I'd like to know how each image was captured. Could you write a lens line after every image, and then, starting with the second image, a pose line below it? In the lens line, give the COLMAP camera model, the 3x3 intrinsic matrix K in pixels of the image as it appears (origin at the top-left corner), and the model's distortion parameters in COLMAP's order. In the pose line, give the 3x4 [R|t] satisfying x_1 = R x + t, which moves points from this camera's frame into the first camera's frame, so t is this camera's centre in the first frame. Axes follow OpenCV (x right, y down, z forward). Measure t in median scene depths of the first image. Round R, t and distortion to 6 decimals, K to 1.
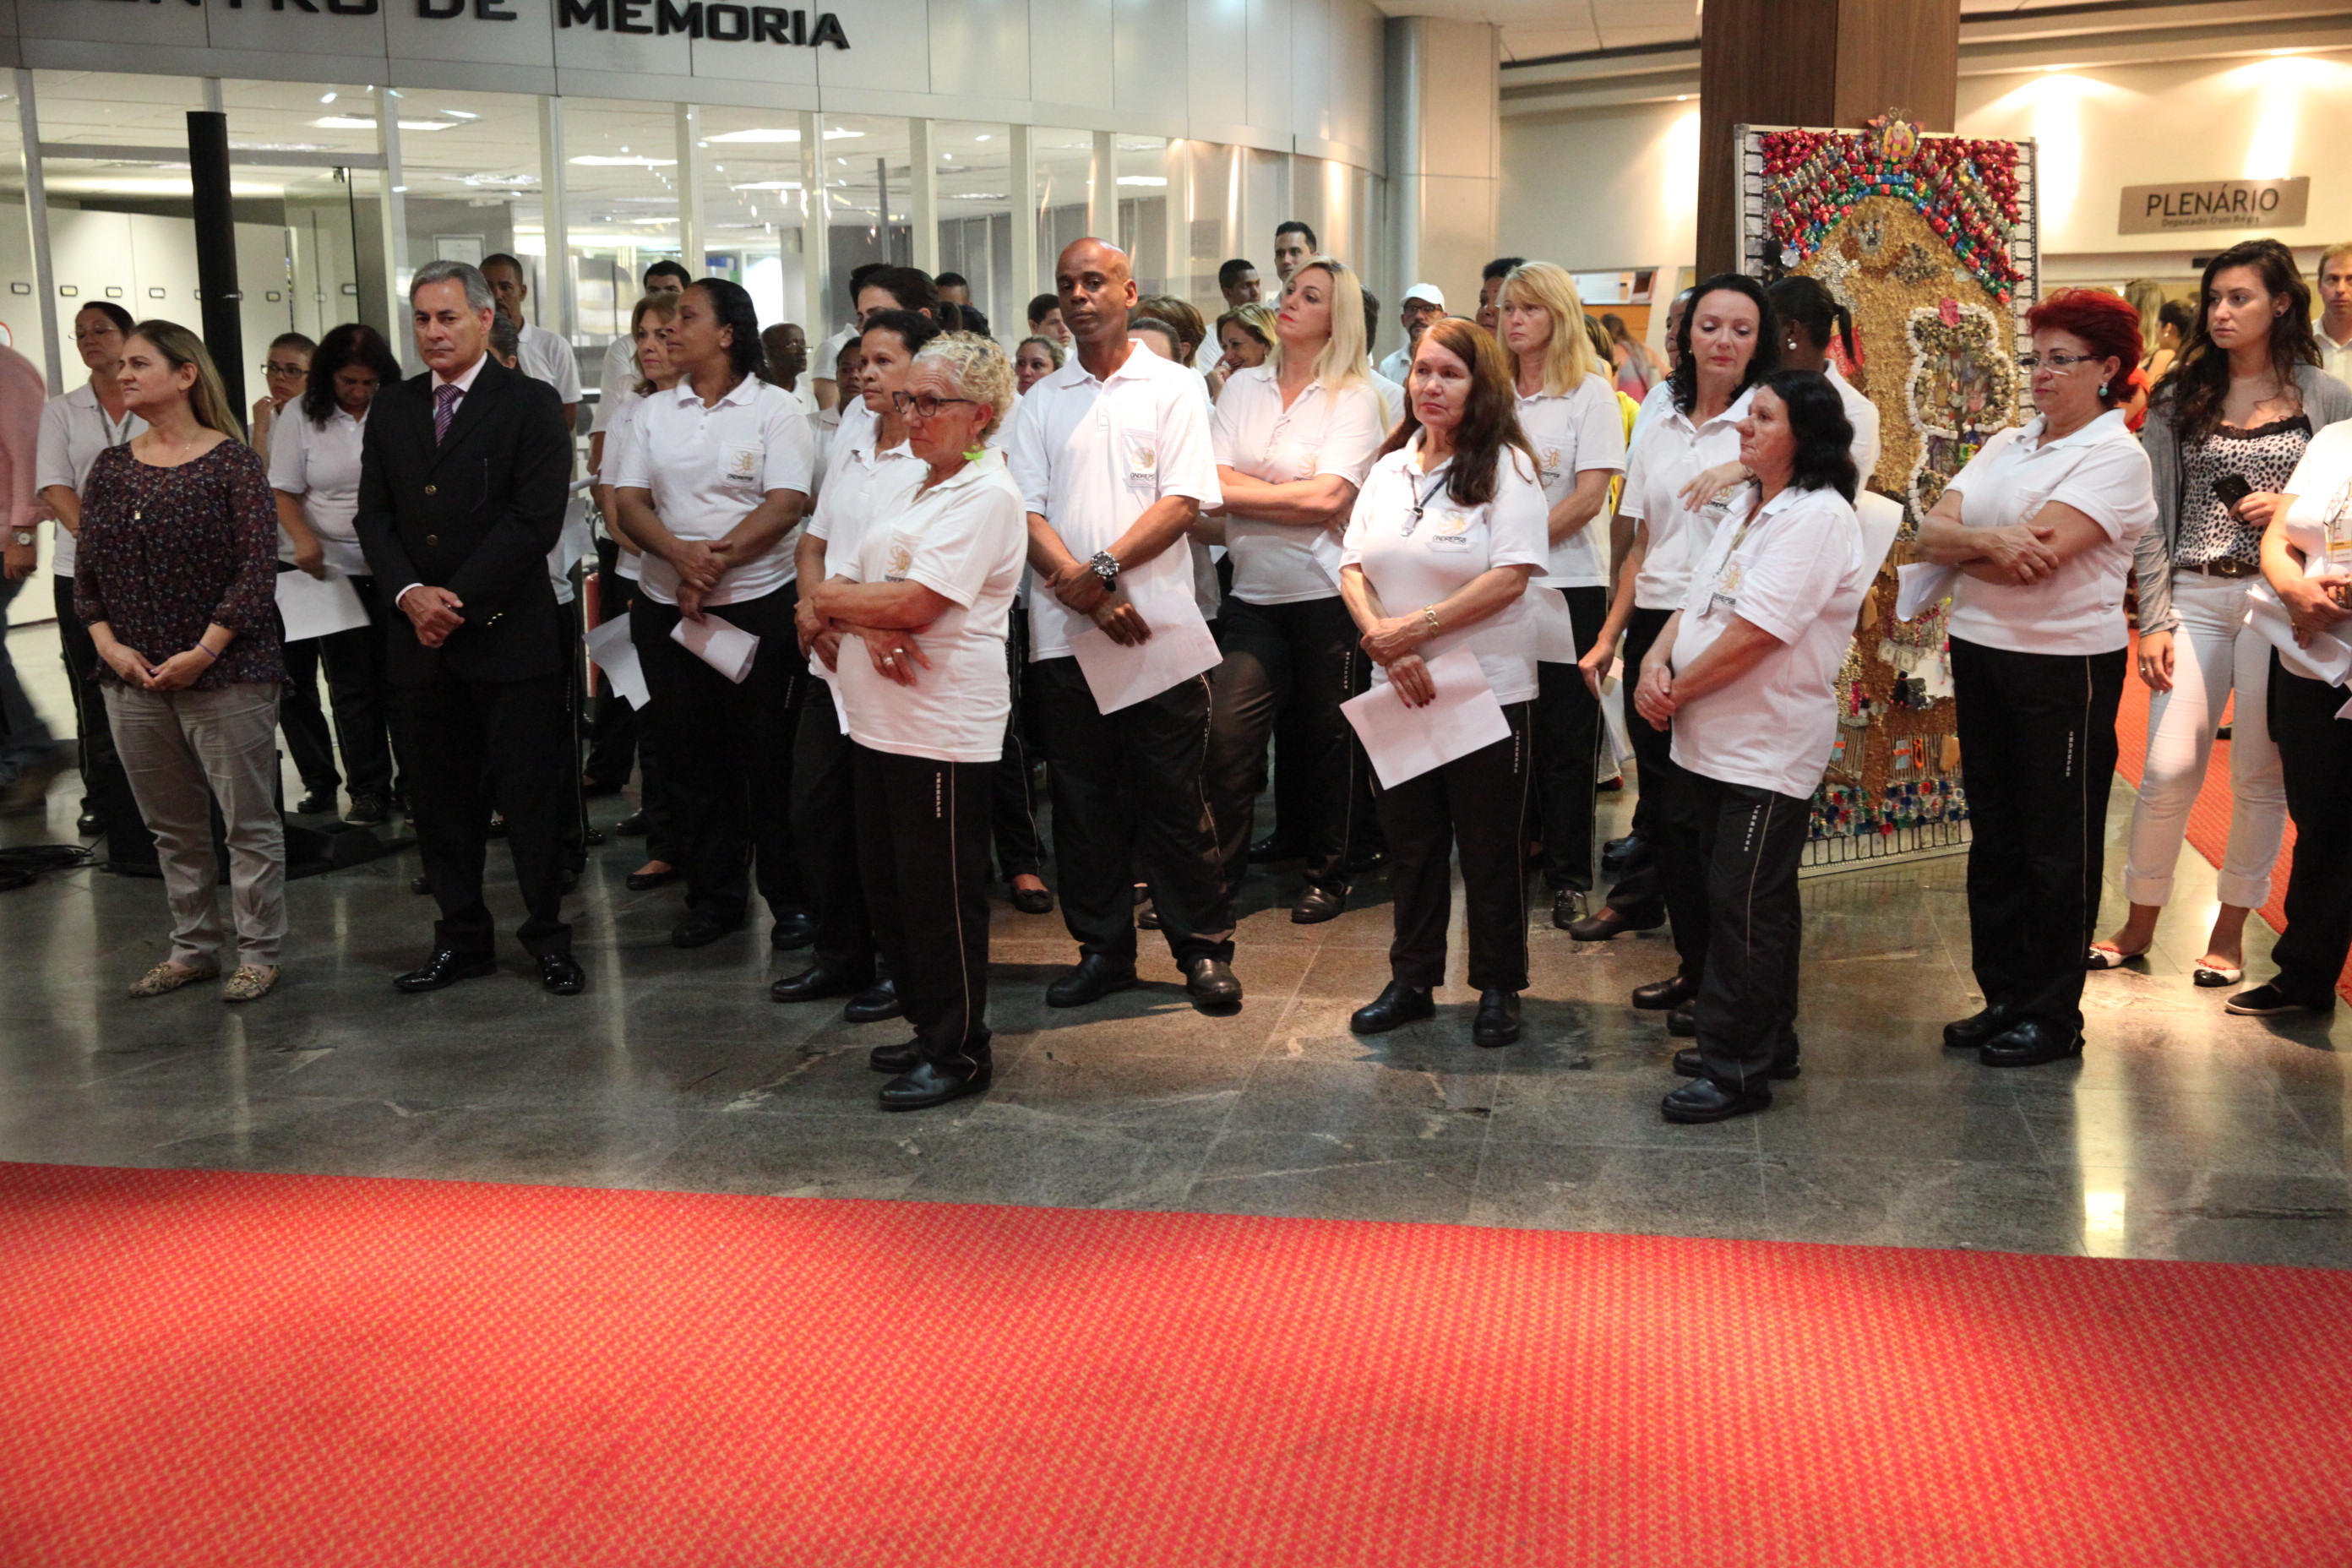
lens RADIAL K [[2732.6, 0, 1176.0], [0, 2732.6, 784.0], [0, 0, 1]] dist [0.069353, 0.017156]
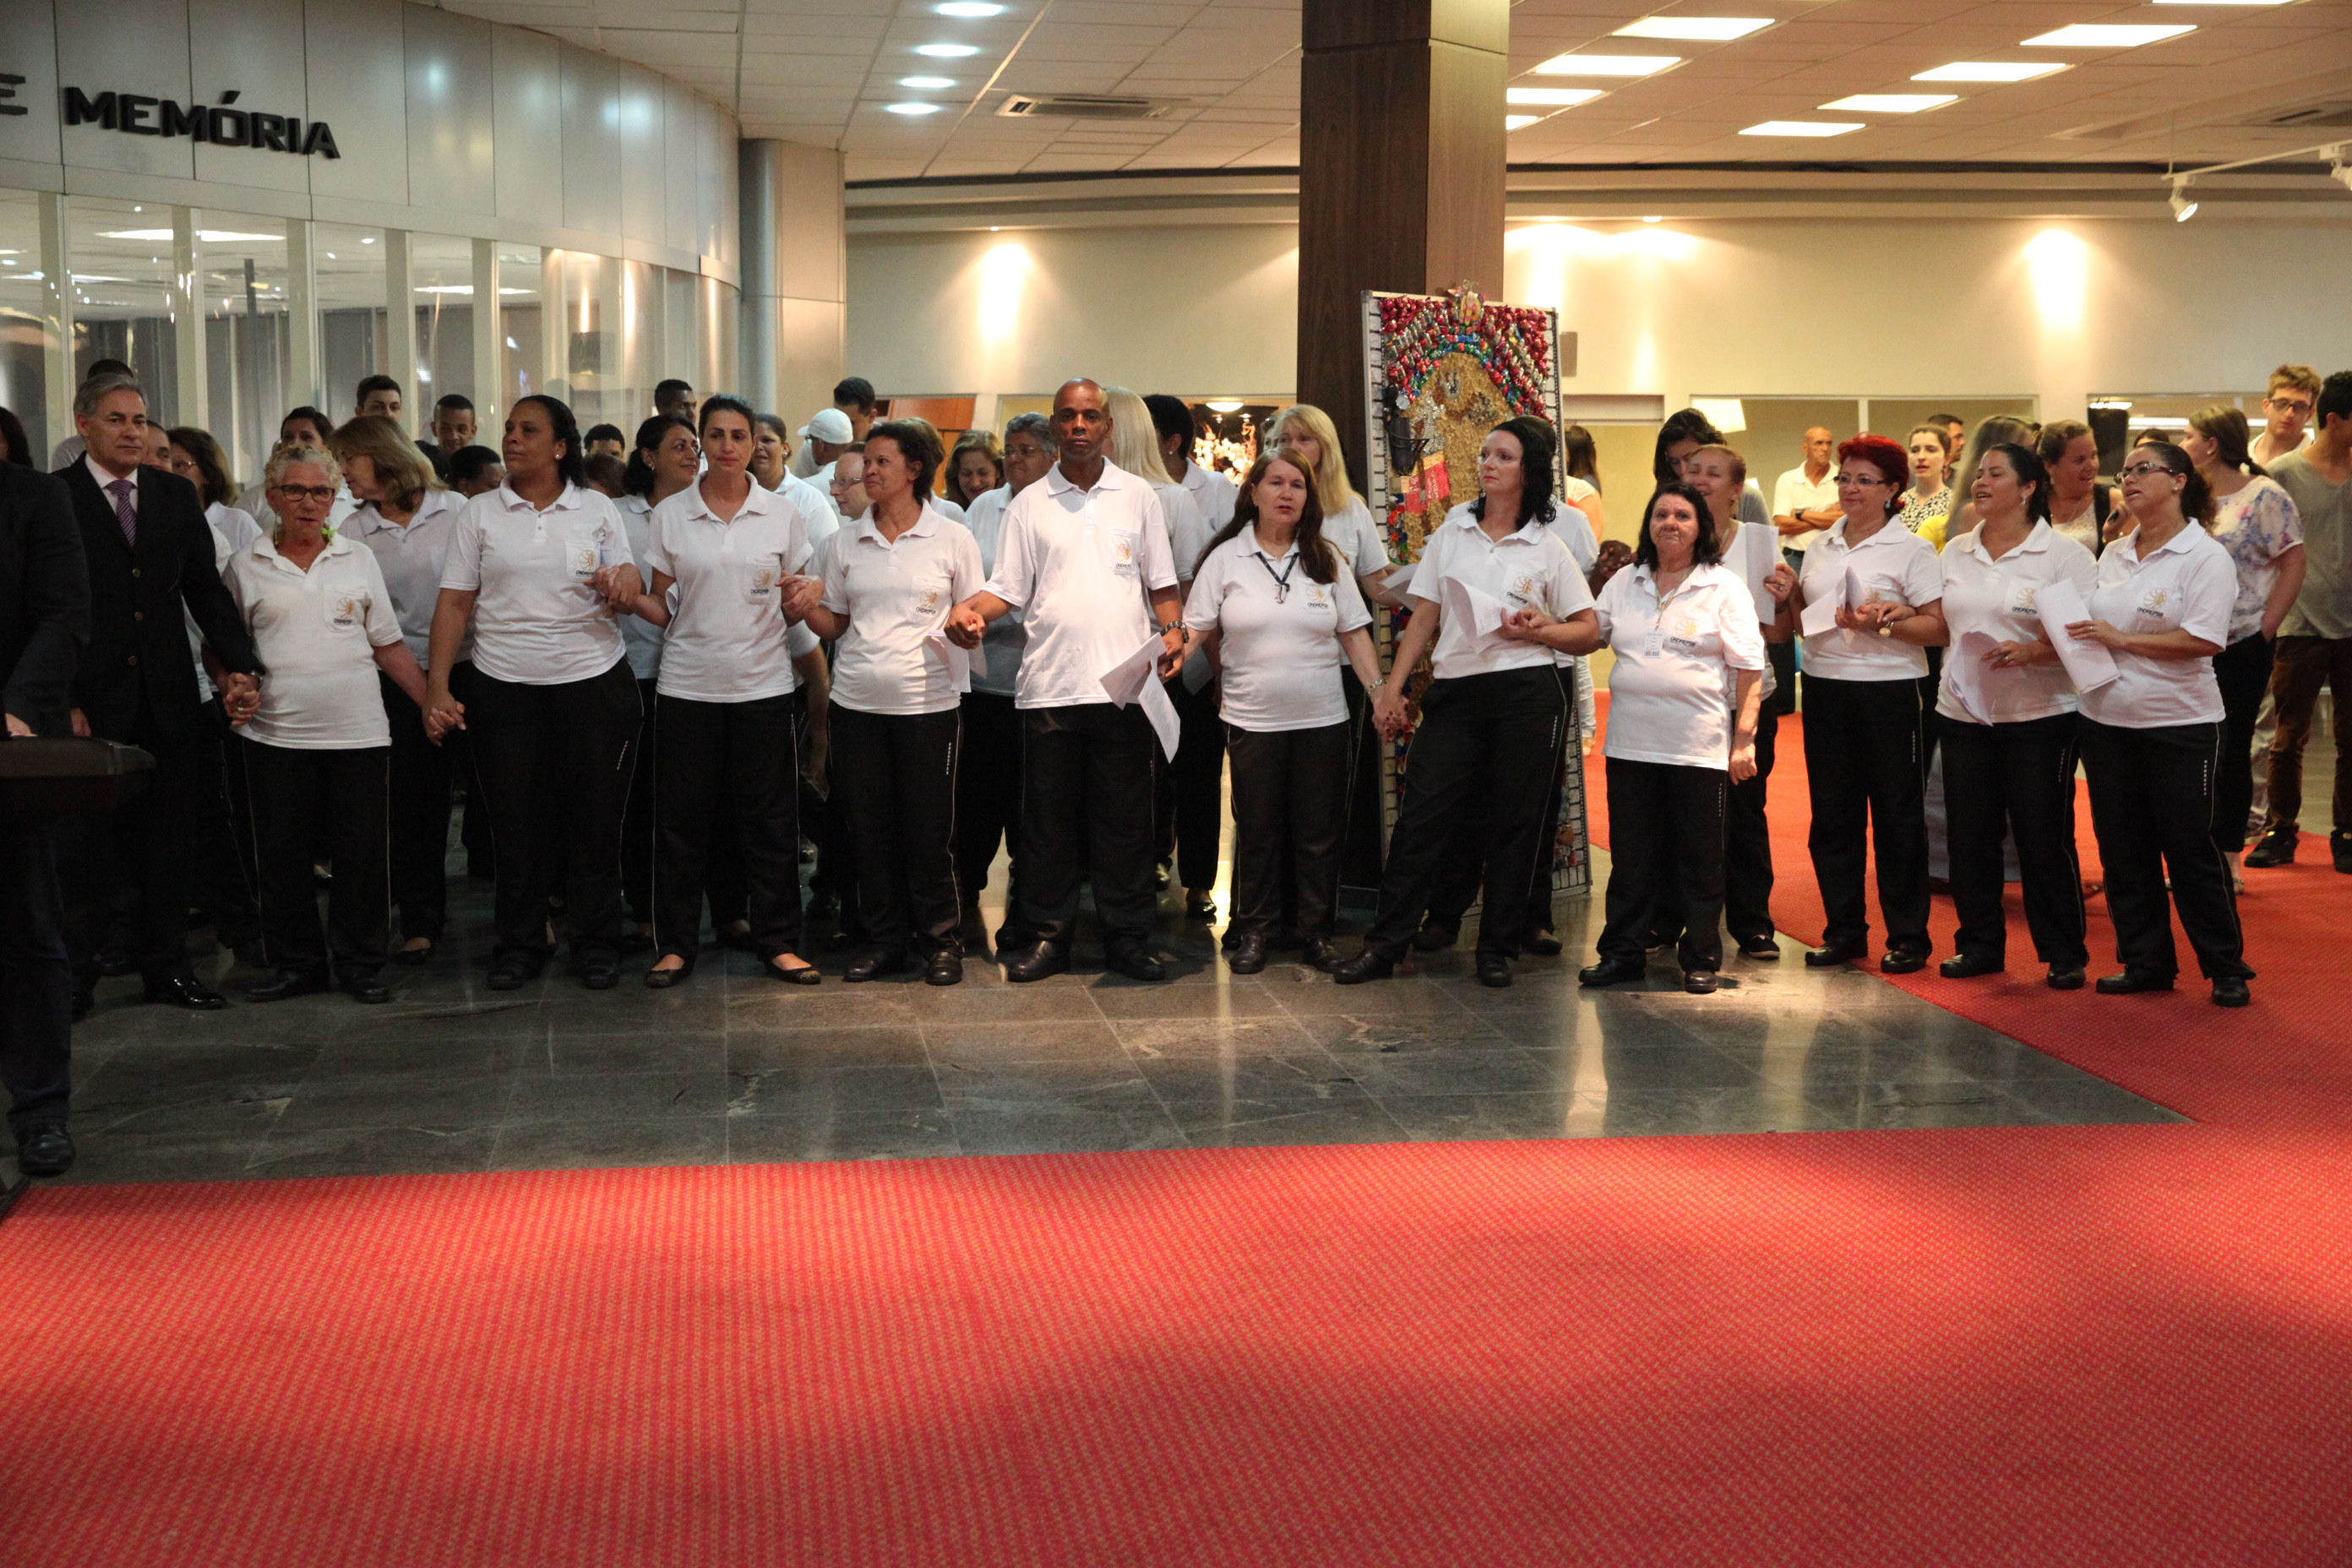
lens RADIAL K [[3115.4, 0, 1215.4], [0, 3115.4, 797.0], [0, 0, 1]] dist [0.088138, 0.152186]
pose [[0.943943, -0.018914, 0.329567, -0.288473], [0.036792, 0.998165, -0.048094, 0.039992], [-0.328053, 0.057524, 0.942906, -0.229525]]
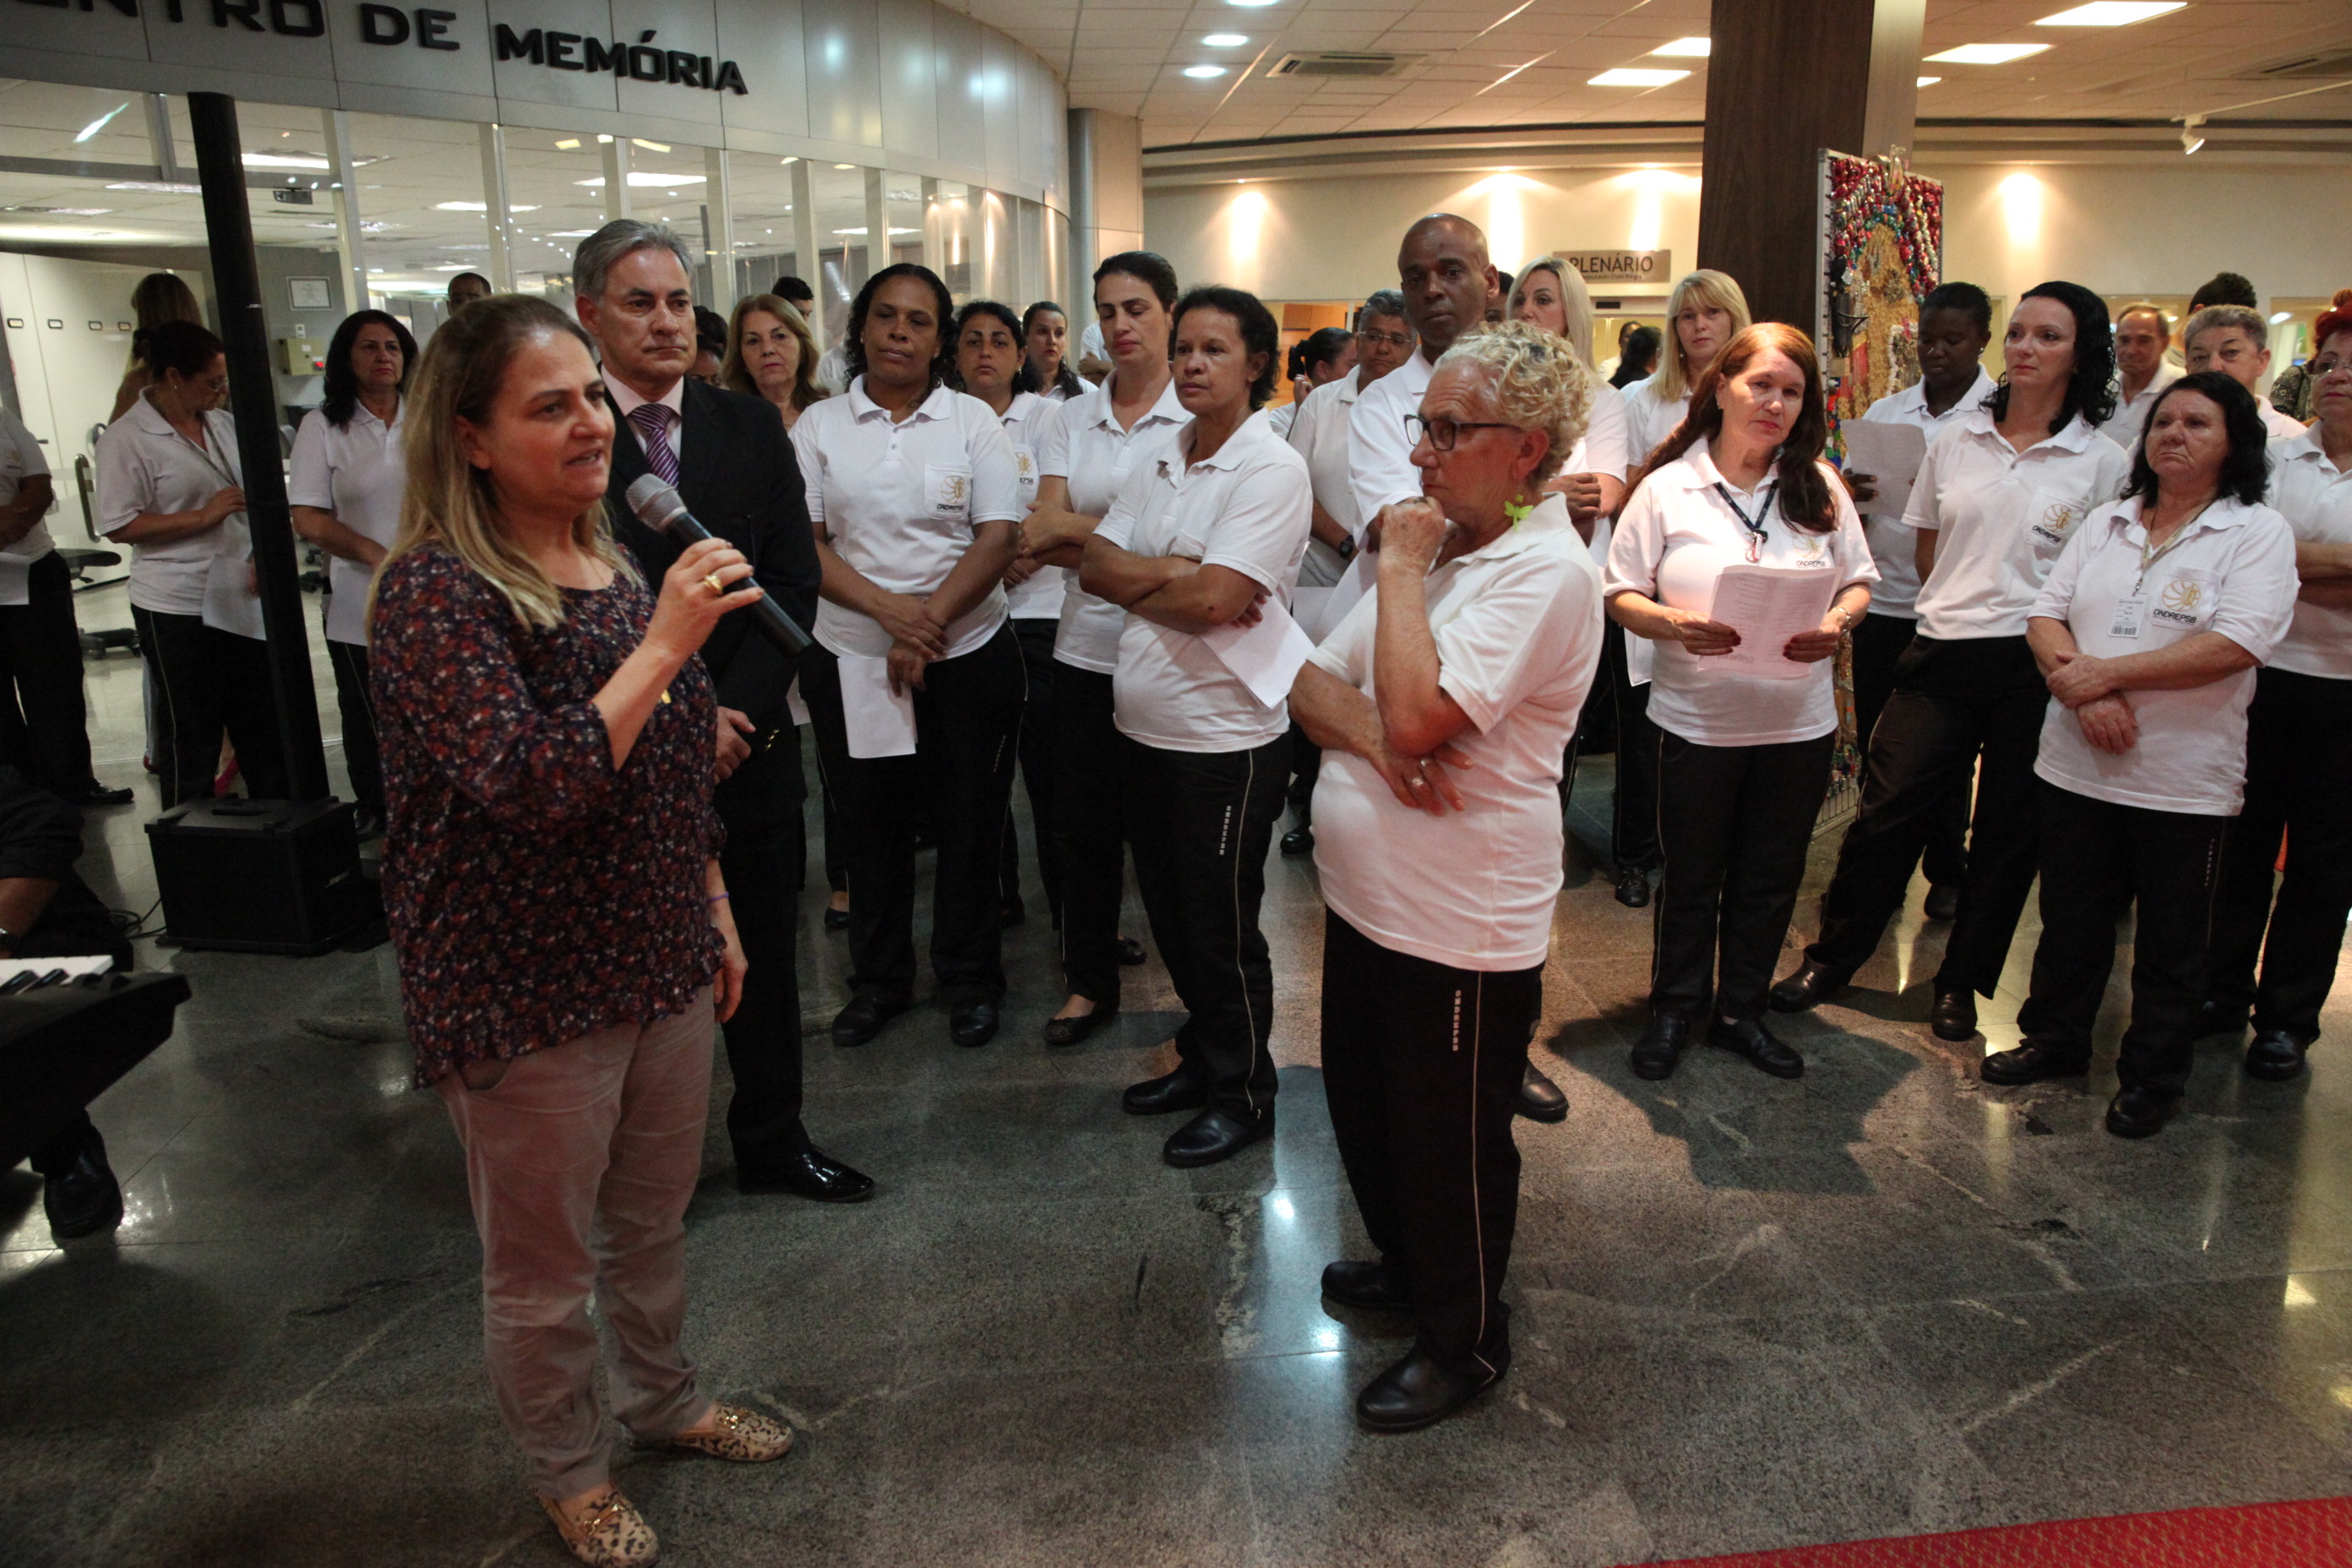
lens RADIAL K [[1636.4, 0, 1176.0], [0, 1636.4, 784.0], [0, 0, 1]] dist [-0.114121, 0.095008]
pose [[0.964260, -0.067350, 0.256254, -0.197192], [0.041830, 0.993721, 0.103772, -0.065249], [-0.261634, -0.089344, 0.961023, 0.423713]]
